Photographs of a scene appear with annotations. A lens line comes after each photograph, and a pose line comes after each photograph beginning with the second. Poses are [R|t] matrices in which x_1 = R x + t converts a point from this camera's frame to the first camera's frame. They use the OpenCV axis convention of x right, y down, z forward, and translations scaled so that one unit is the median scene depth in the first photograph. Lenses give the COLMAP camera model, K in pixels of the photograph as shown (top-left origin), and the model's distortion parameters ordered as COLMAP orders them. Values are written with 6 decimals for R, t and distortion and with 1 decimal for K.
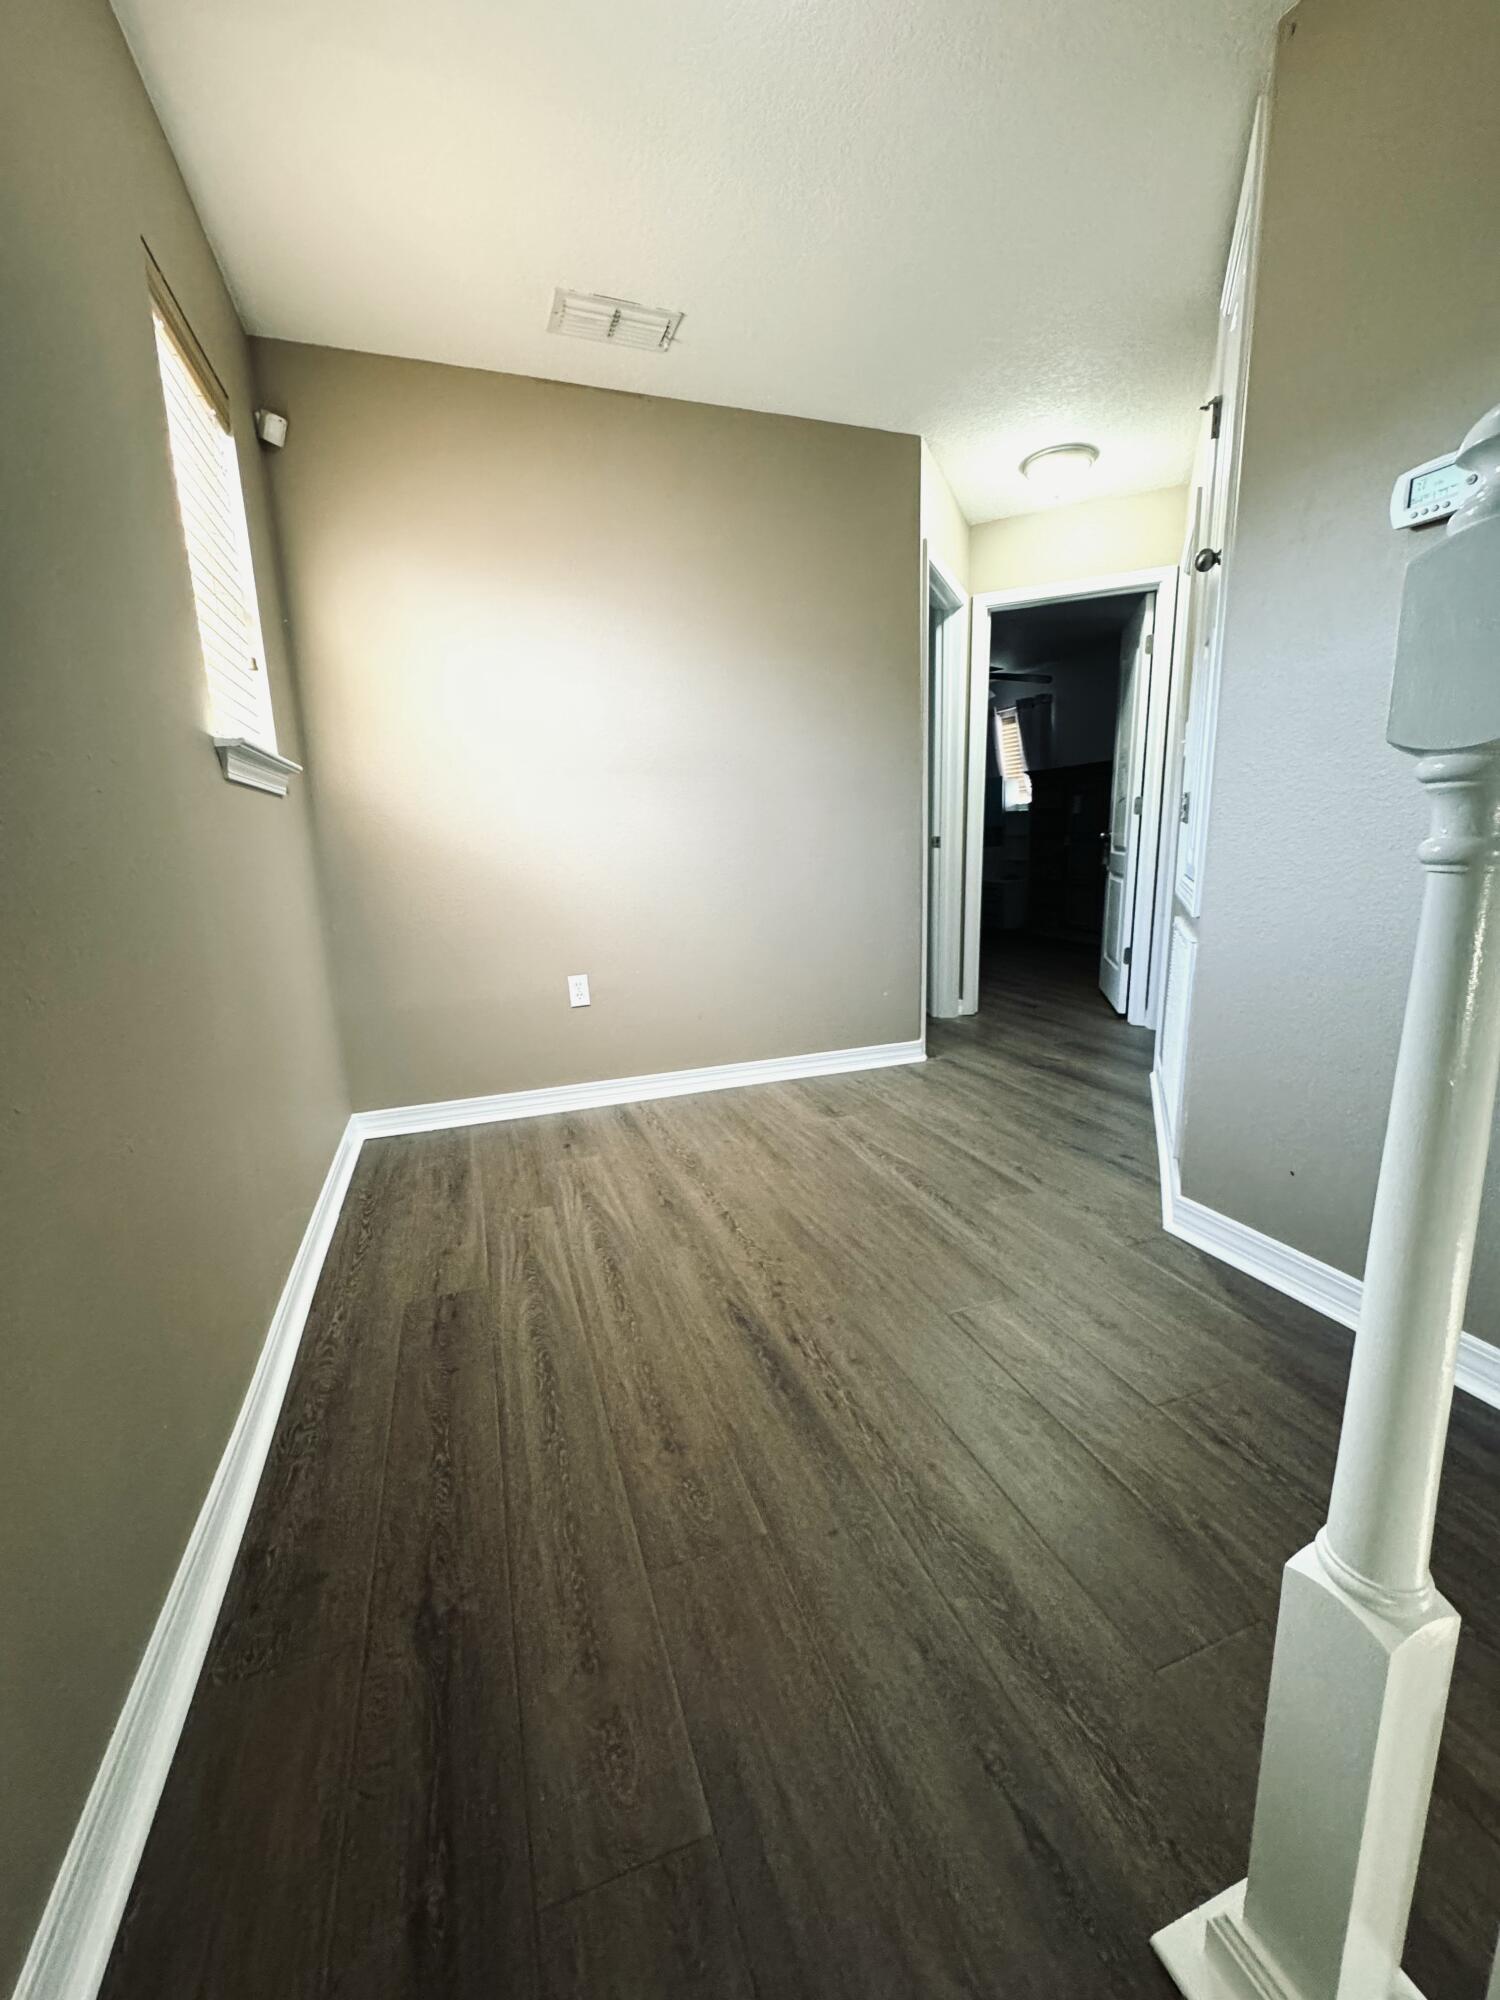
lens RADIAL K [[801.0, 0, 753.6], [0, 801.0, 992.6], [0, 0, 1]] dist [-0.001058, 0.000004]
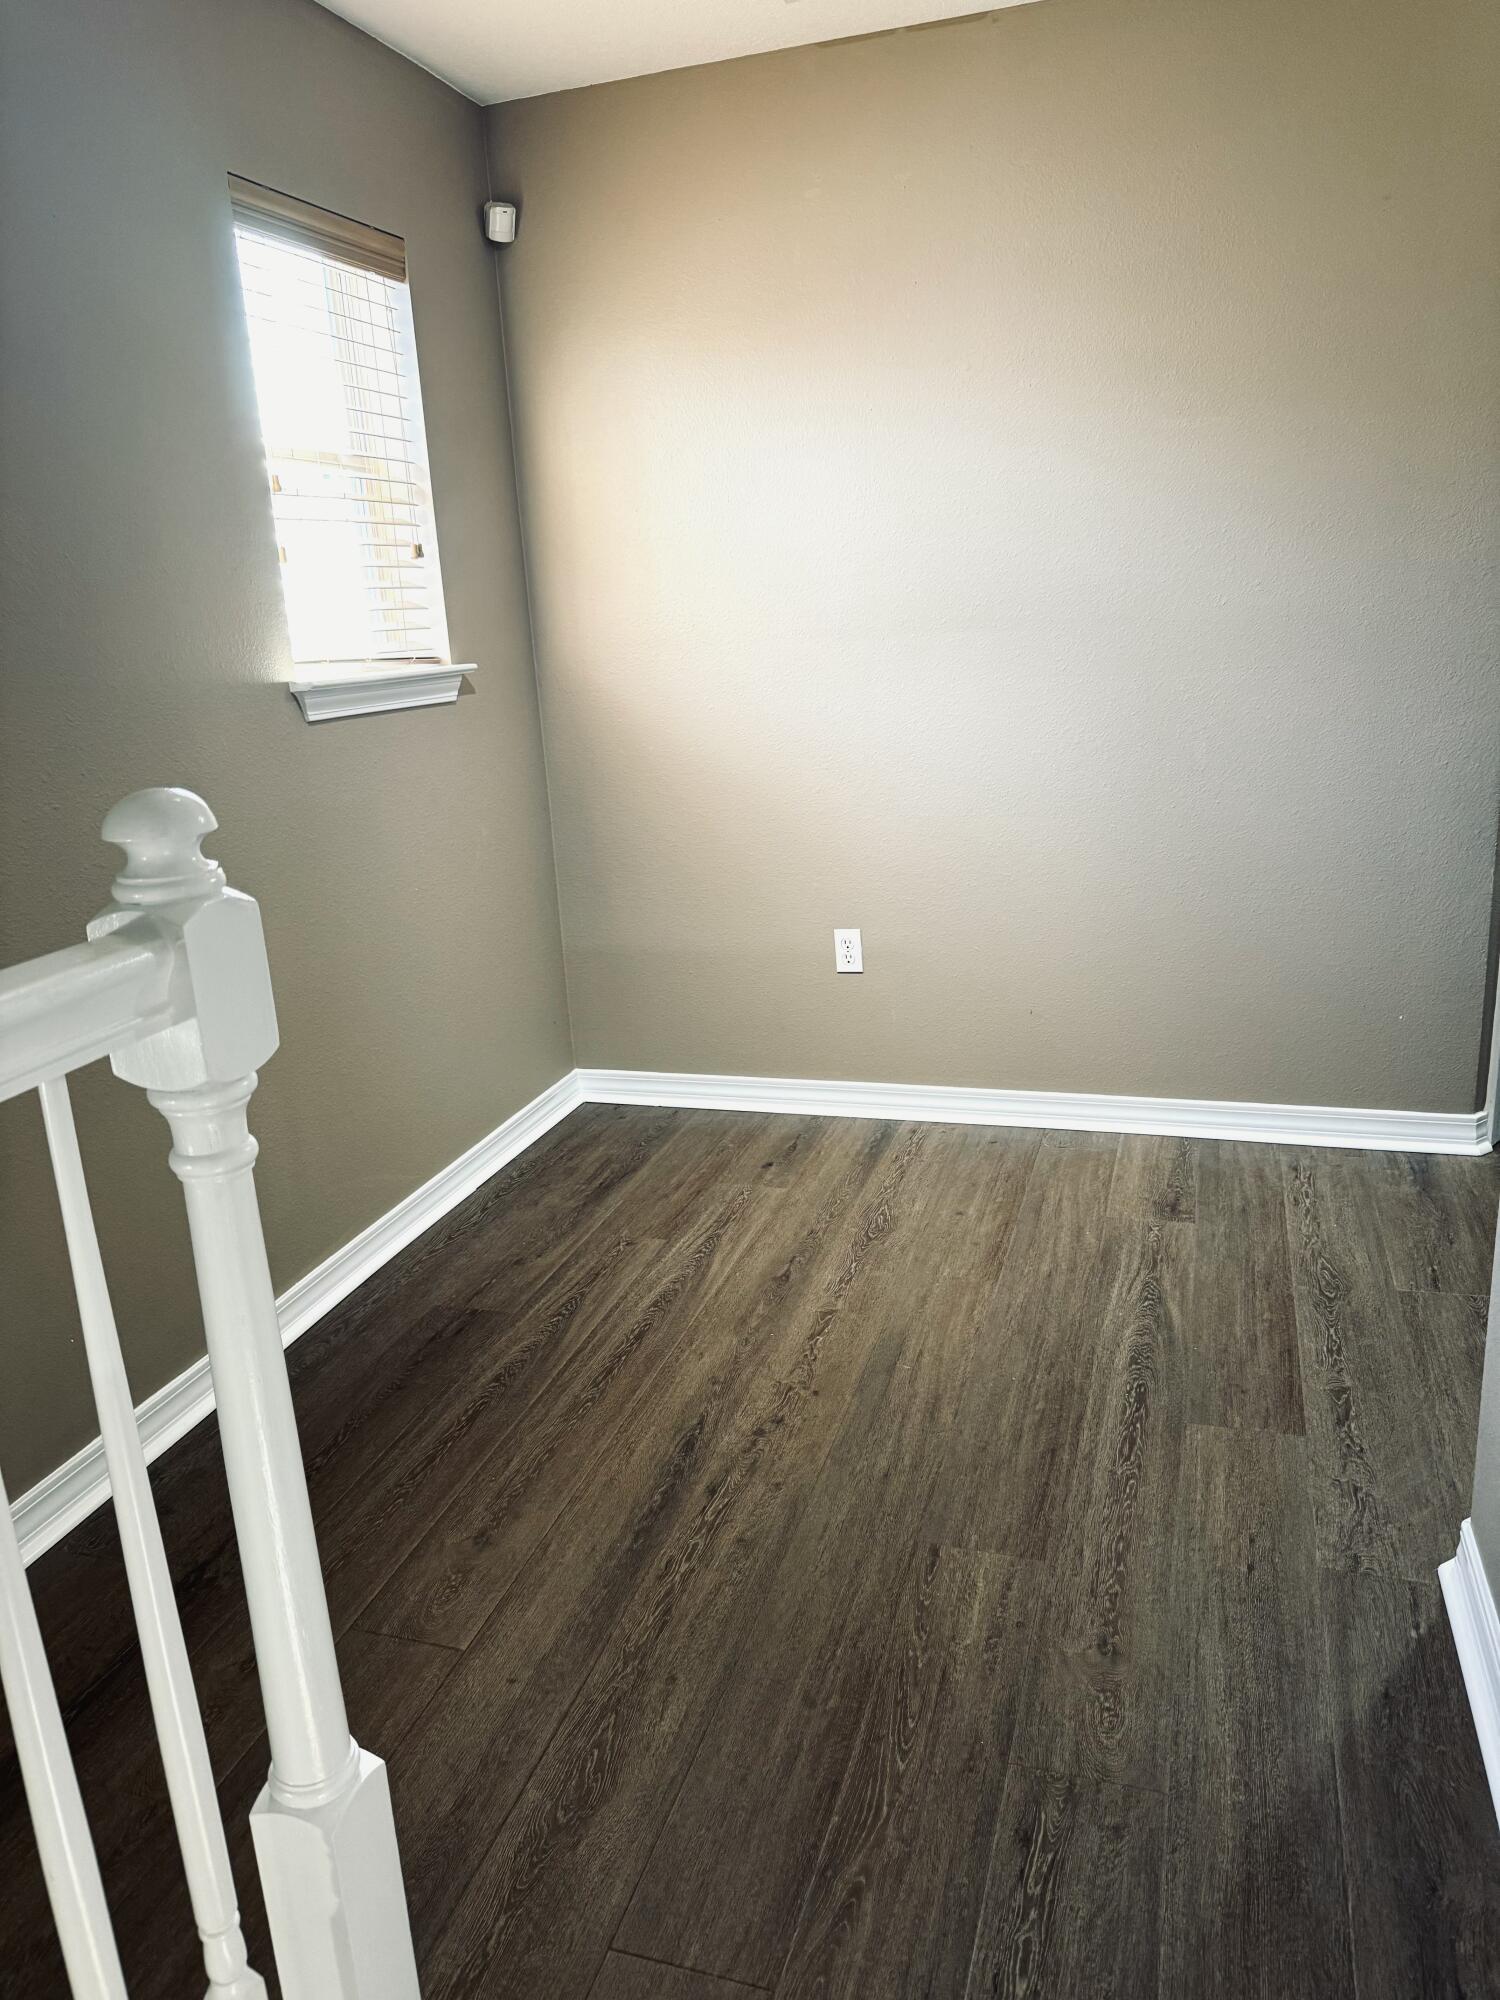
lens RADIAL K [[1393.7, 0, 750.0], [0, 1393.7, 1000.0], [0, 0, 1]] dist [0.132293, -0.222019]
pose [[0.789797, 0.151868, -0.594270, 0.555520], [-0.085002, 0.986615, 0.139163, -0.152361], [0.607449, -0.059396, 0.792135, -0.016984]]
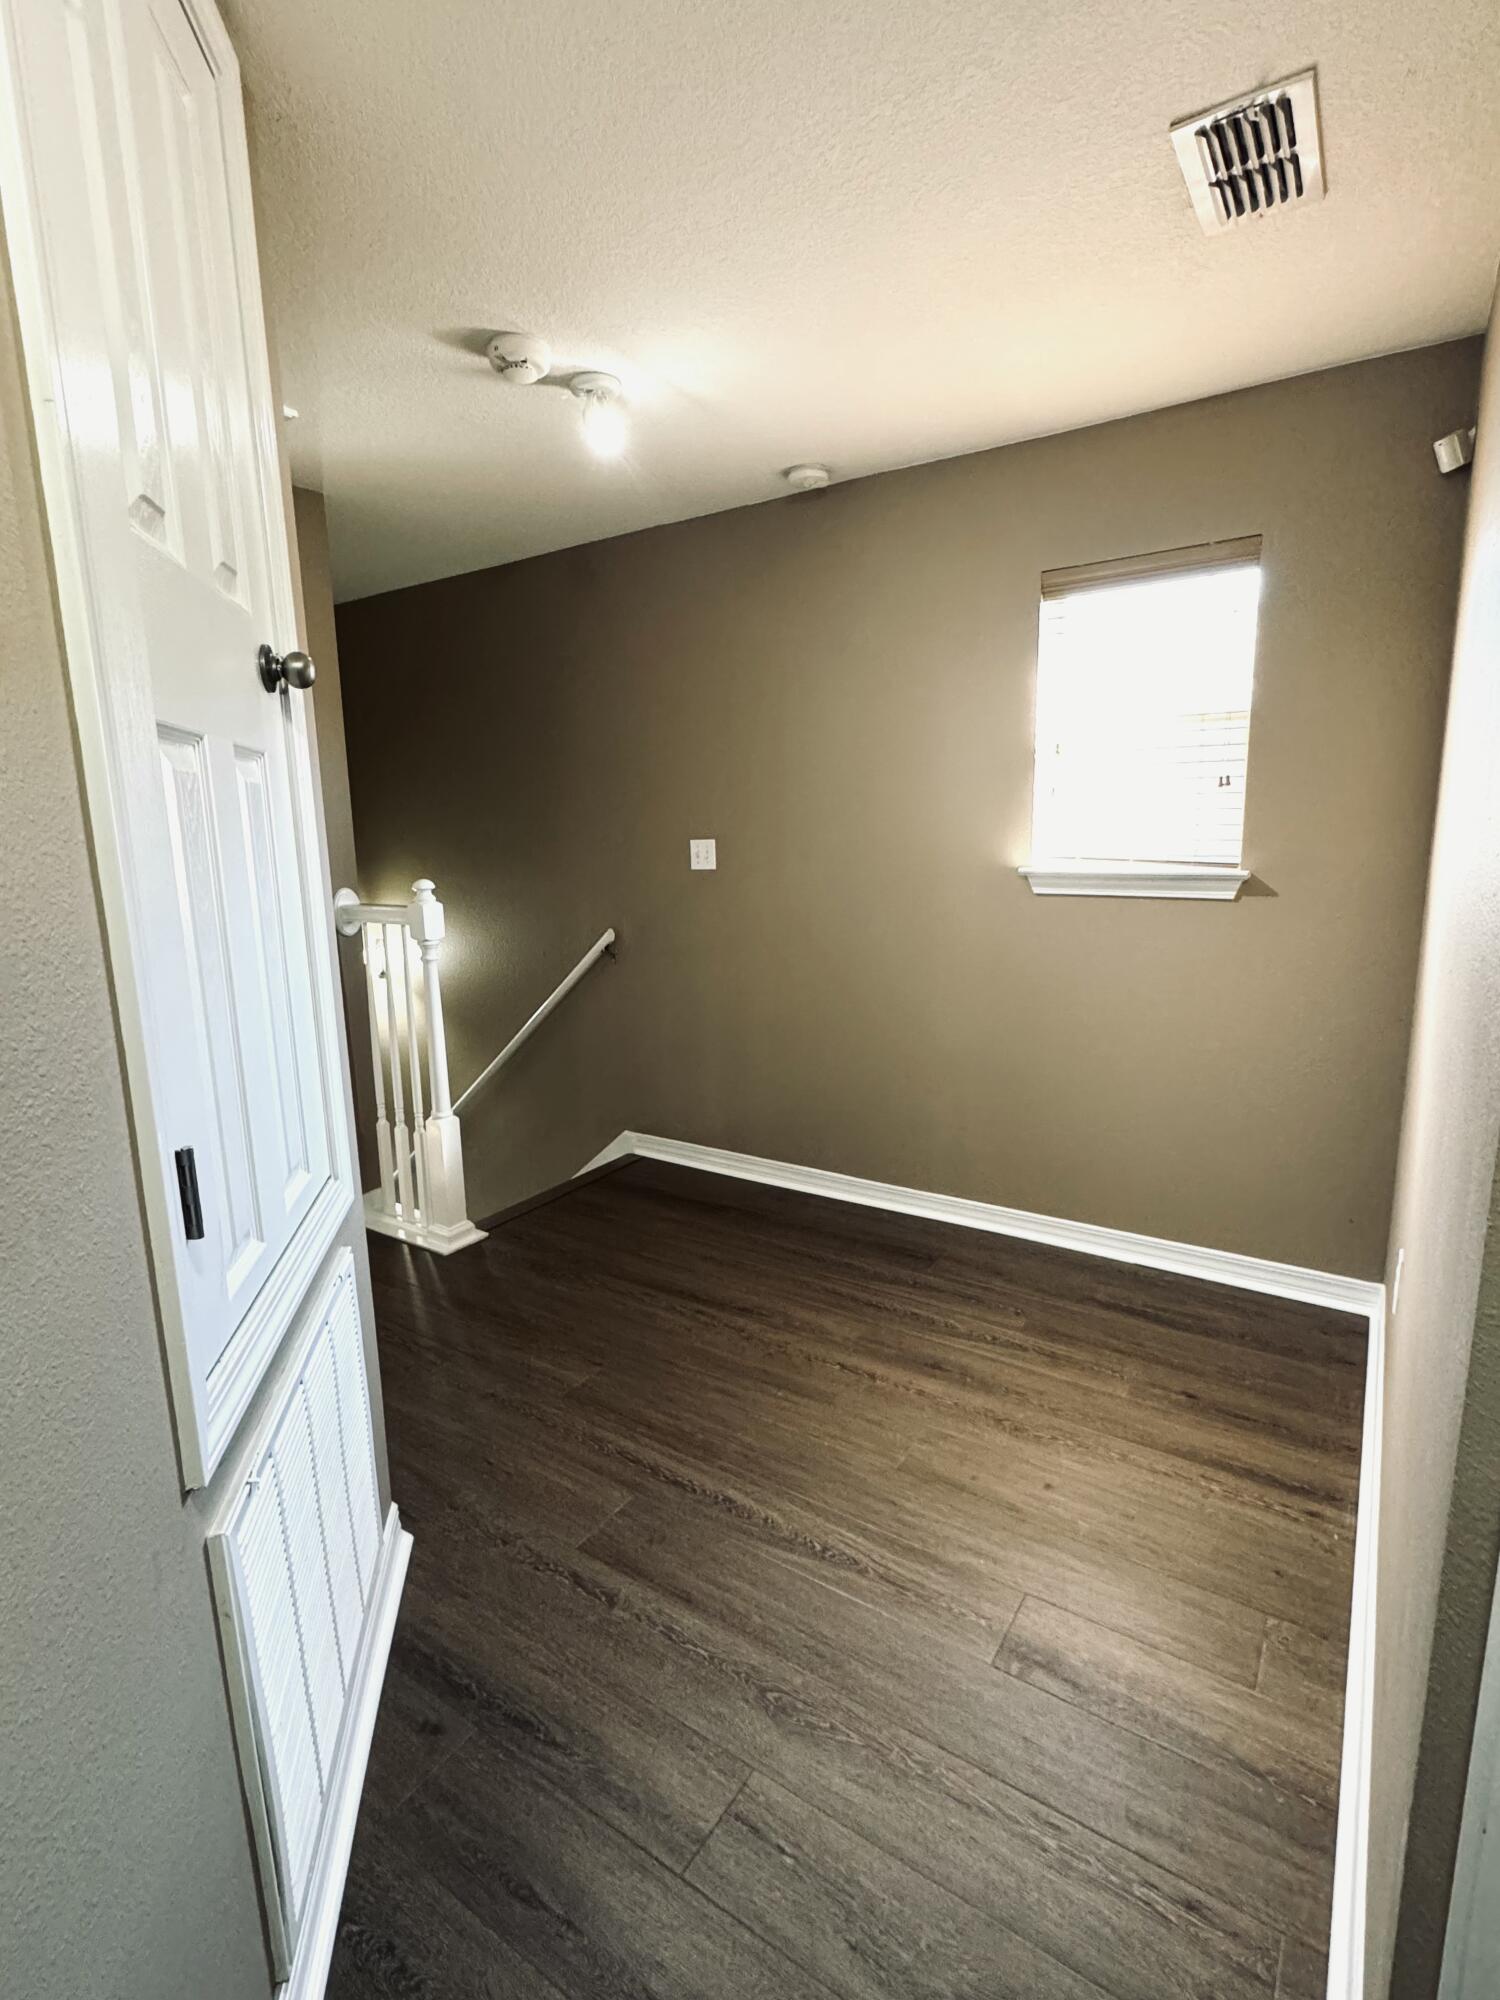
lens RADIAL K [[965.5, 0, 750.0], [0, 965.5, 1000.0], [0, 0, 1]] dist [0.004053, 0.000546]
pose [[-0.804348, 0.151963, -0.574397, 0.601585], [-0.071831, 0.934778, 0.347893, -0.471103], [0.589801, 0.321086, -0.740971, 1.466530]]
